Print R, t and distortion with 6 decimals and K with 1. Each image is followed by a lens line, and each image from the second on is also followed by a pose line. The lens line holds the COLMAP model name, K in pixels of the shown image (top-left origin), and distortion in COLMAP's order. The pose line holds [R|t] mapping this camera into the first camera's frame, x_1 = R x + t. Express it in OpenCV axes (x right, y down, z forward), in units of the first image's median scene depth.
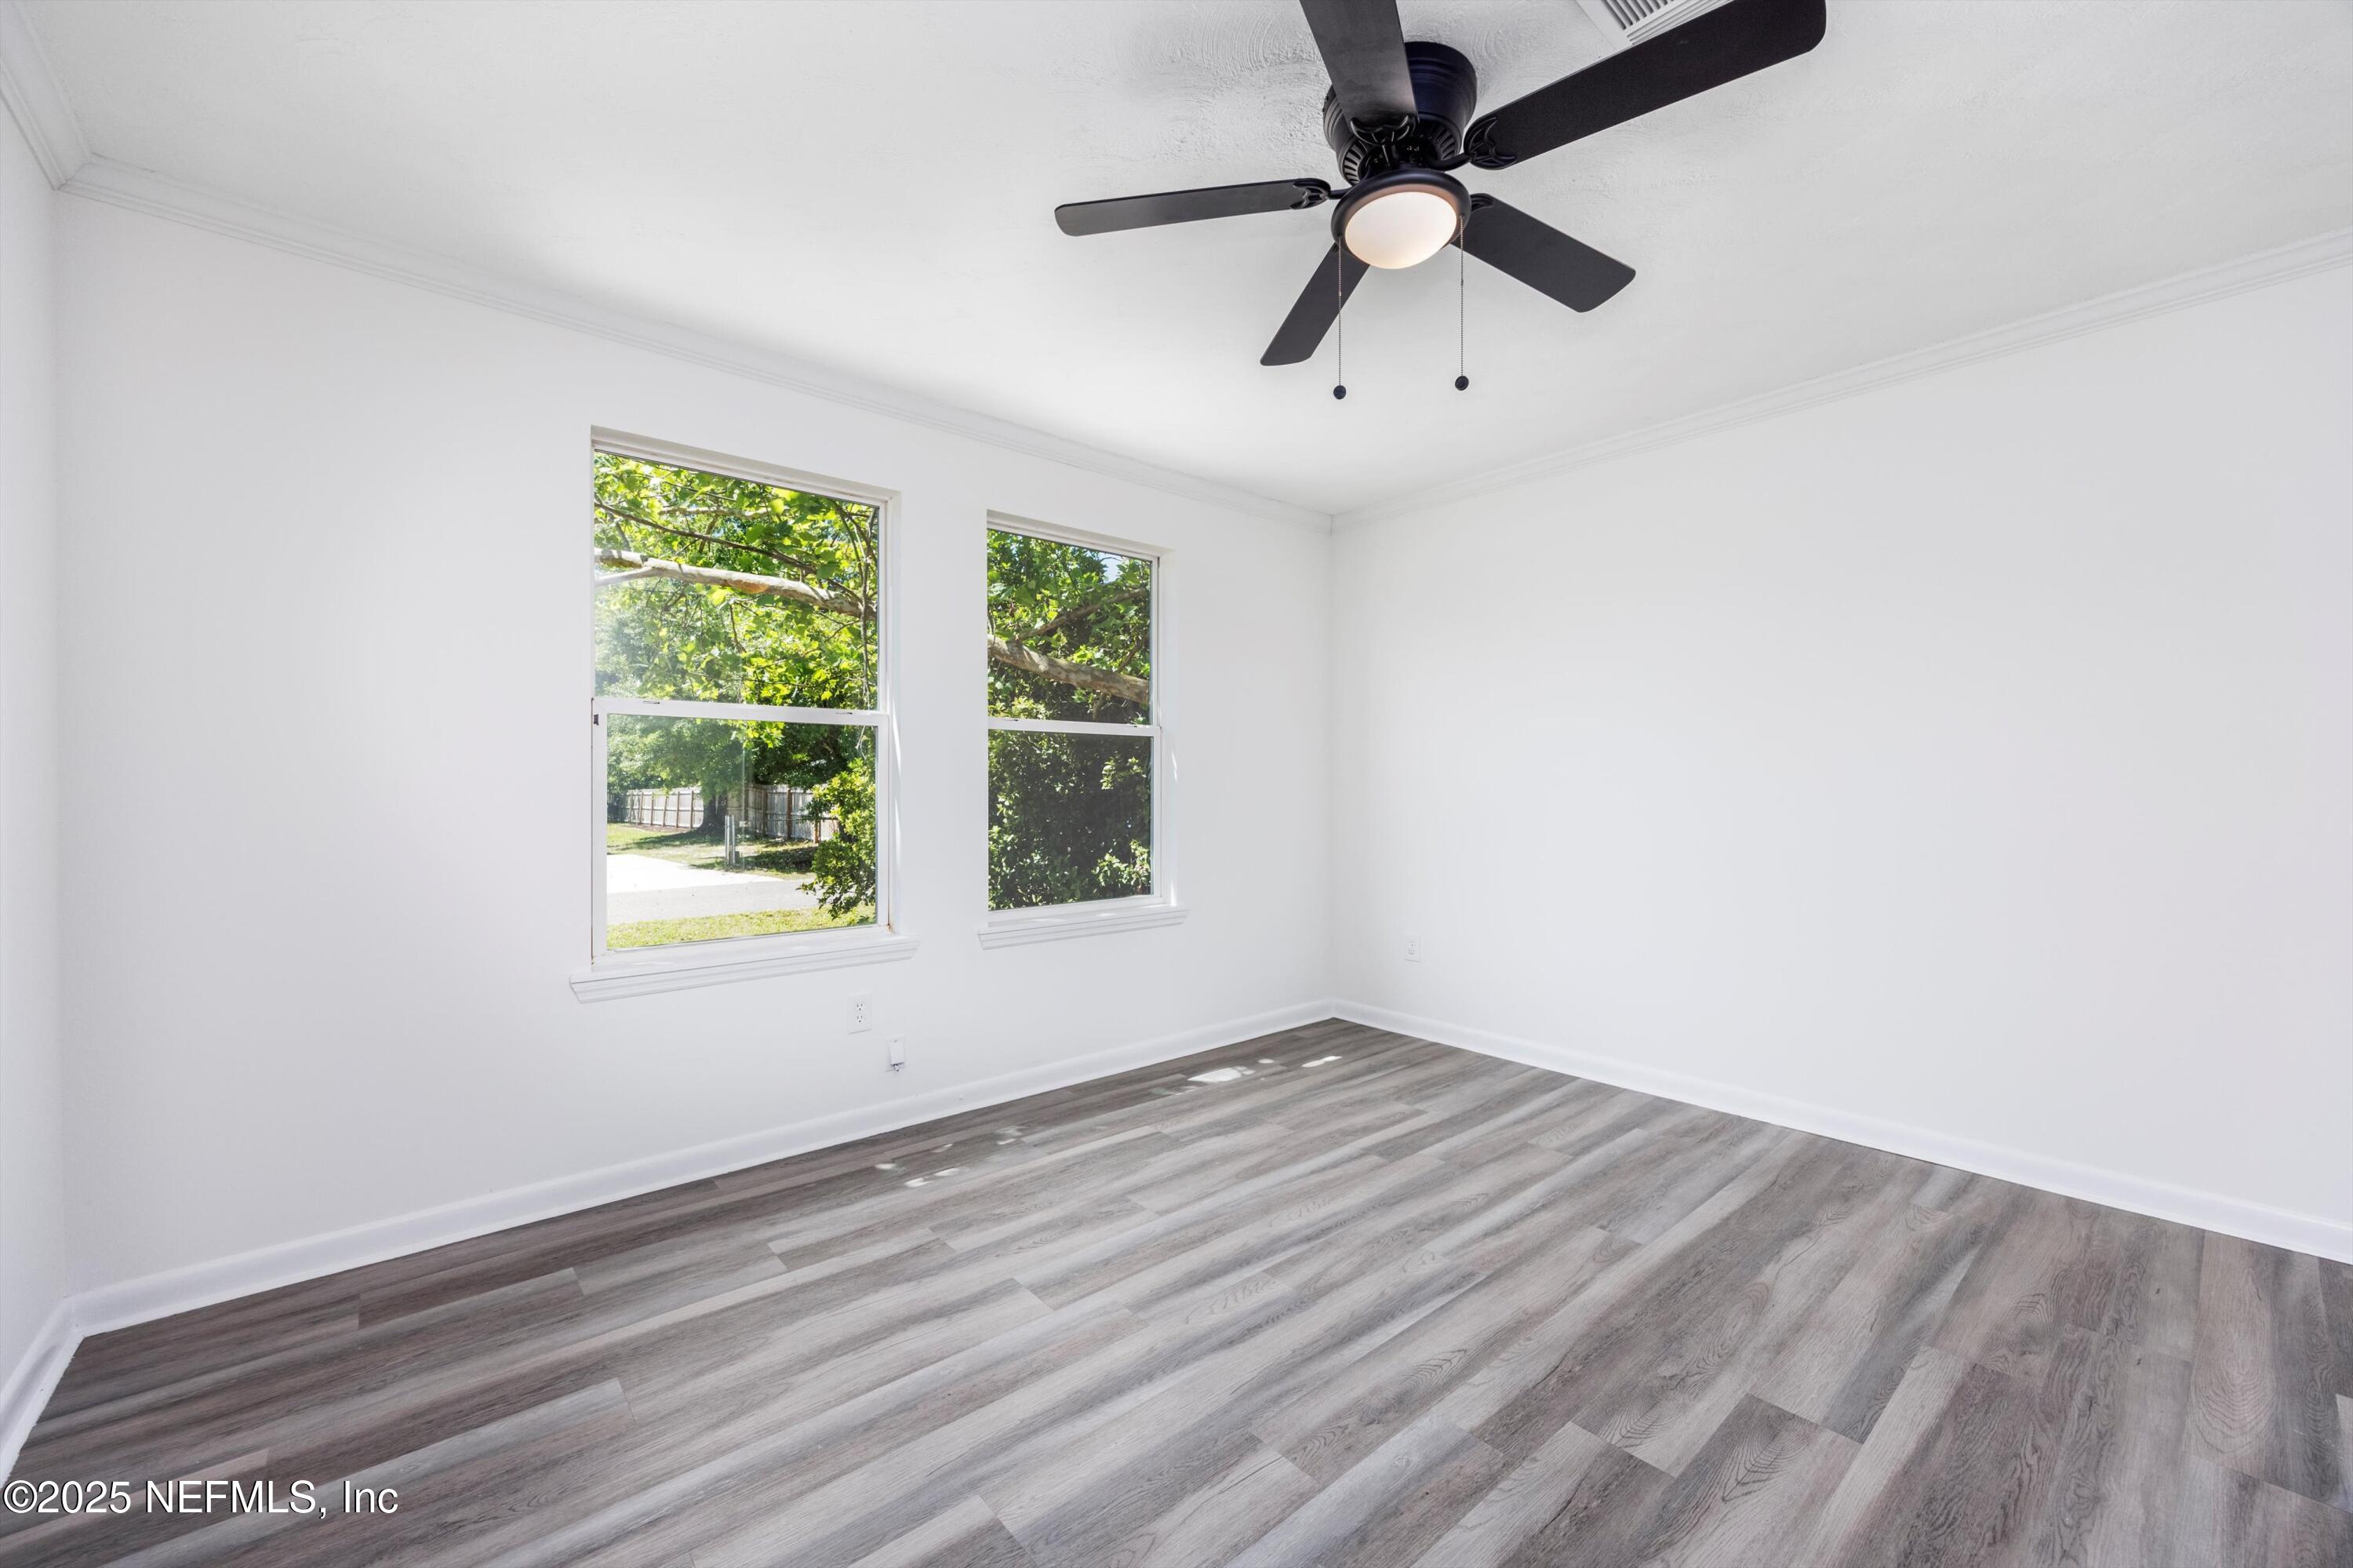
lens RADIAL K [[900.7, 0, 1172.3], [0, 900.7, 779.4], [0, 0, 1]] dist [0.001552, 0.000075]
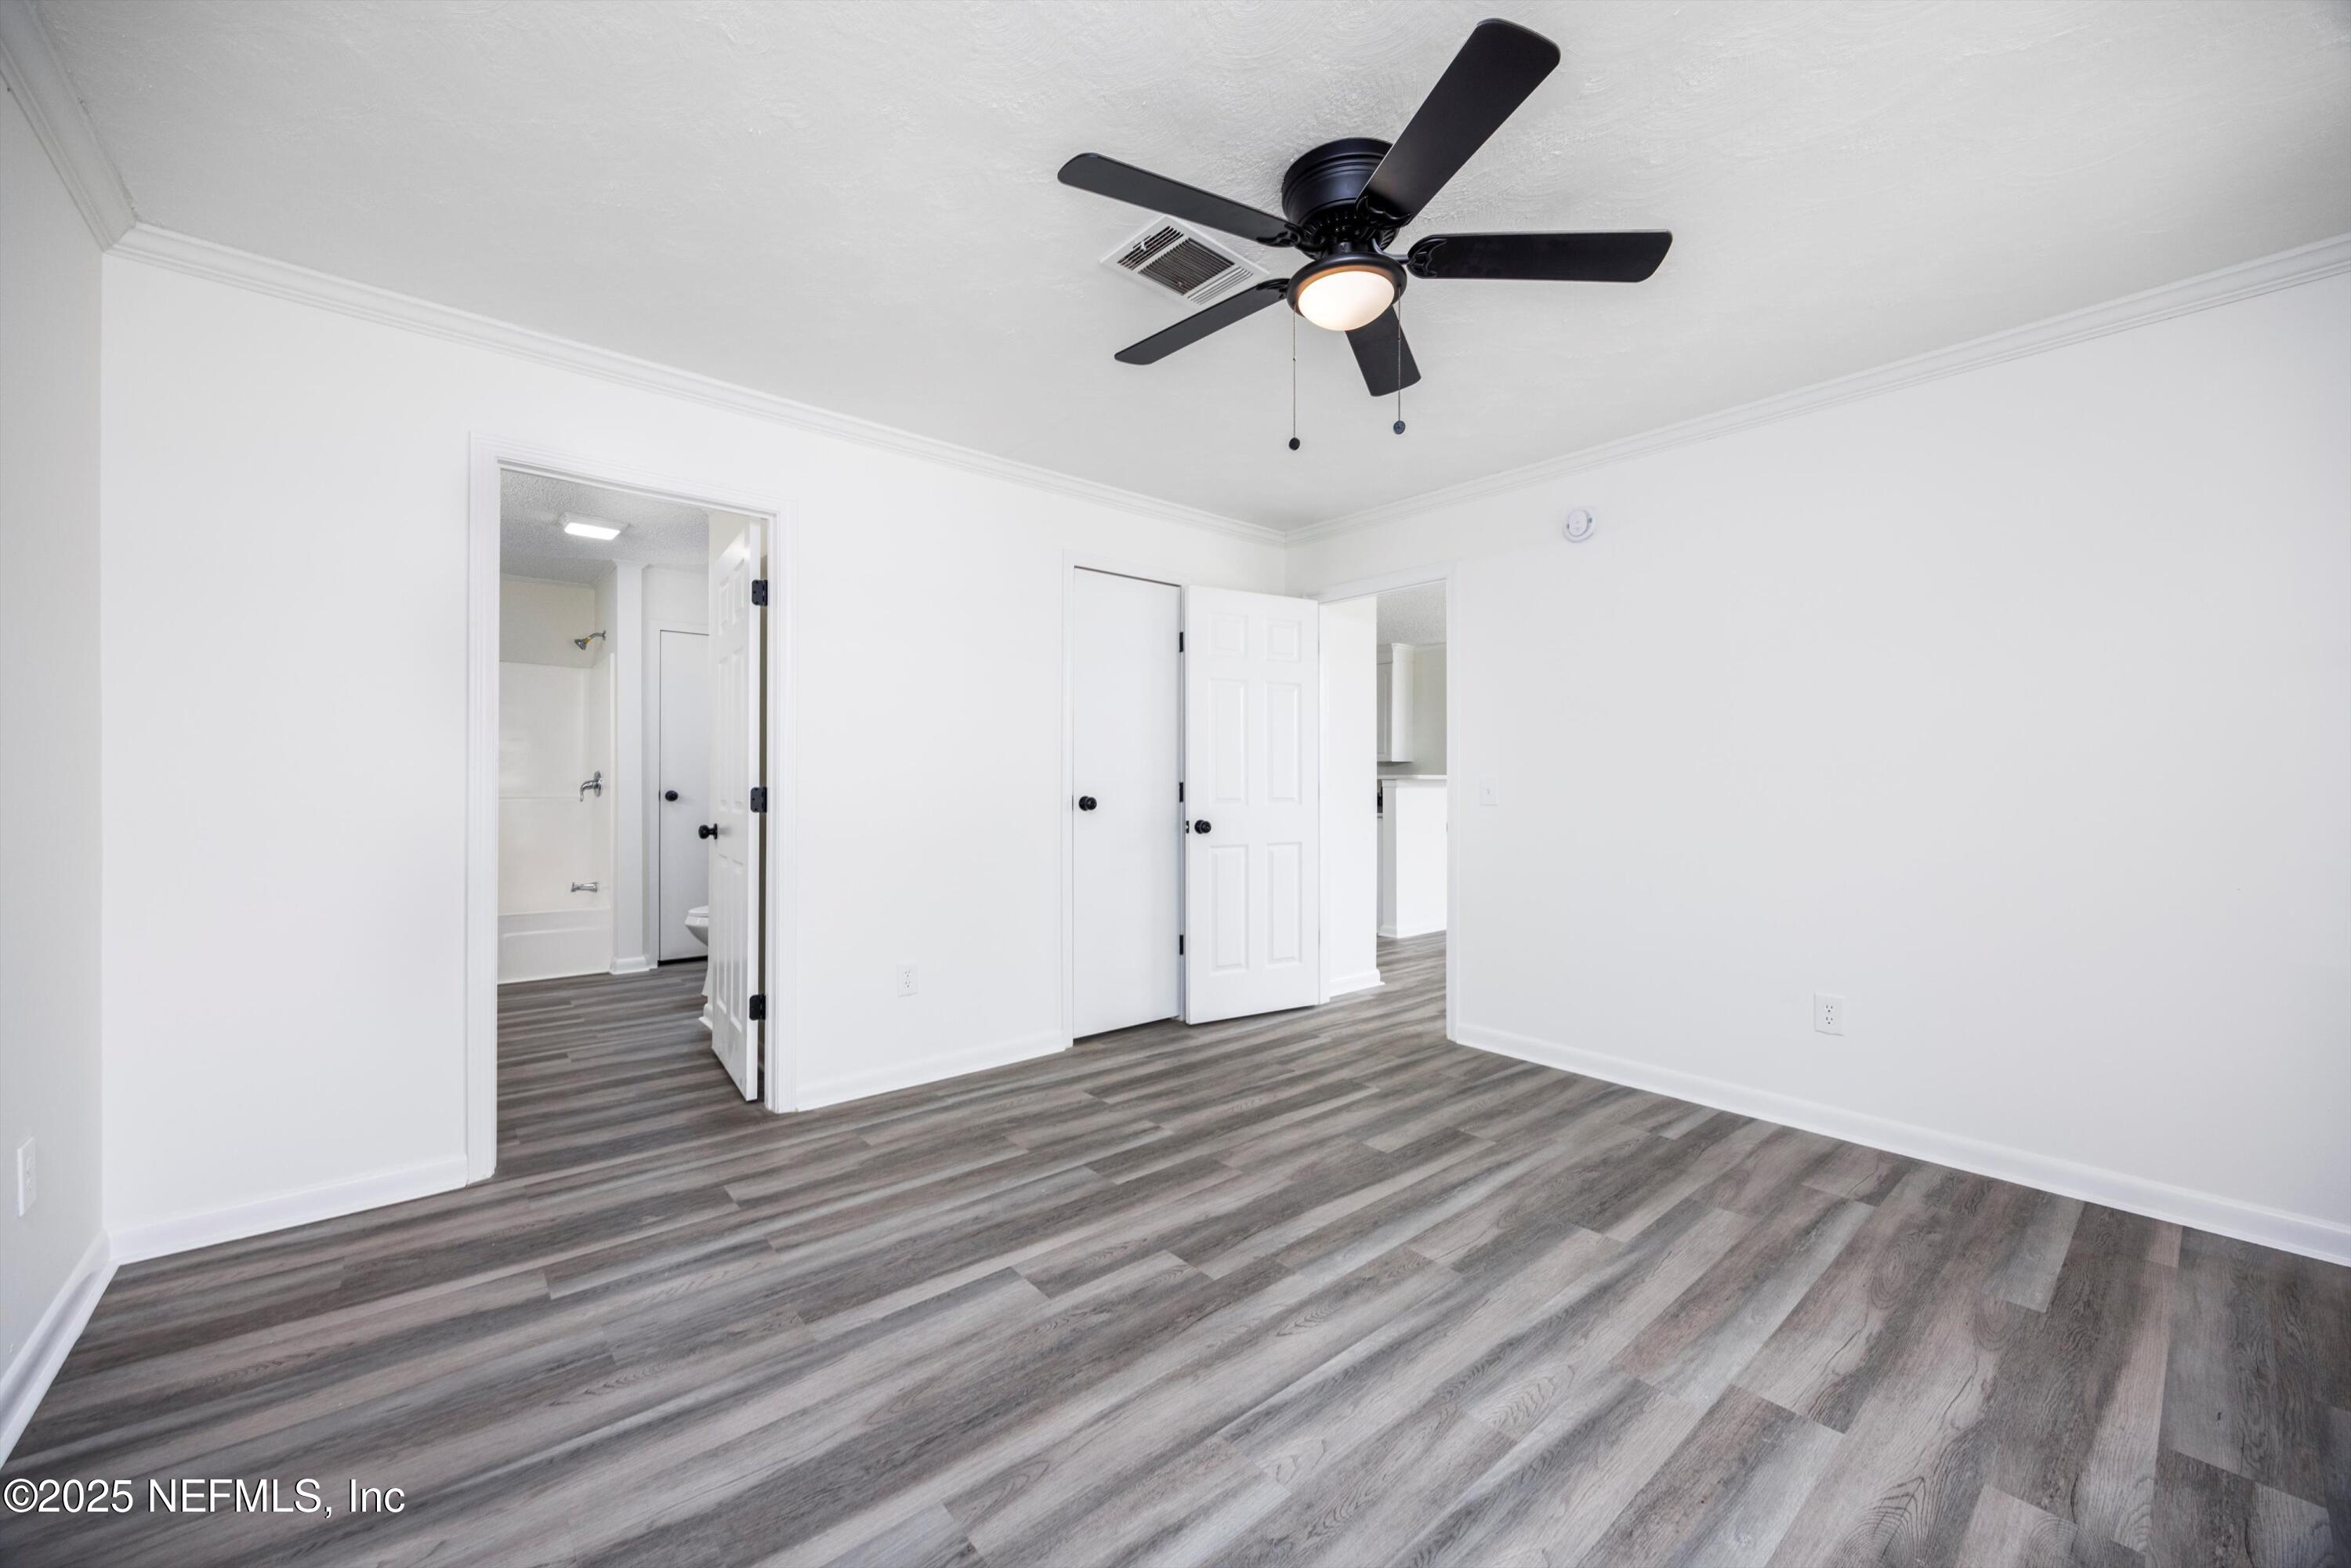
lens RADIAL K [[899.9, 0, 1171.3], [0, 899.9, 779.4], [0, 0, 1]] dist [0.001552, 0.000075]
pose [[-0.999995, 0.000250, 0.003031, 0.448246], [0.000223, 0.999960, -0.008926, 0.011126], [-0.003033, -0.008925, -0.999956, 2.052778]]
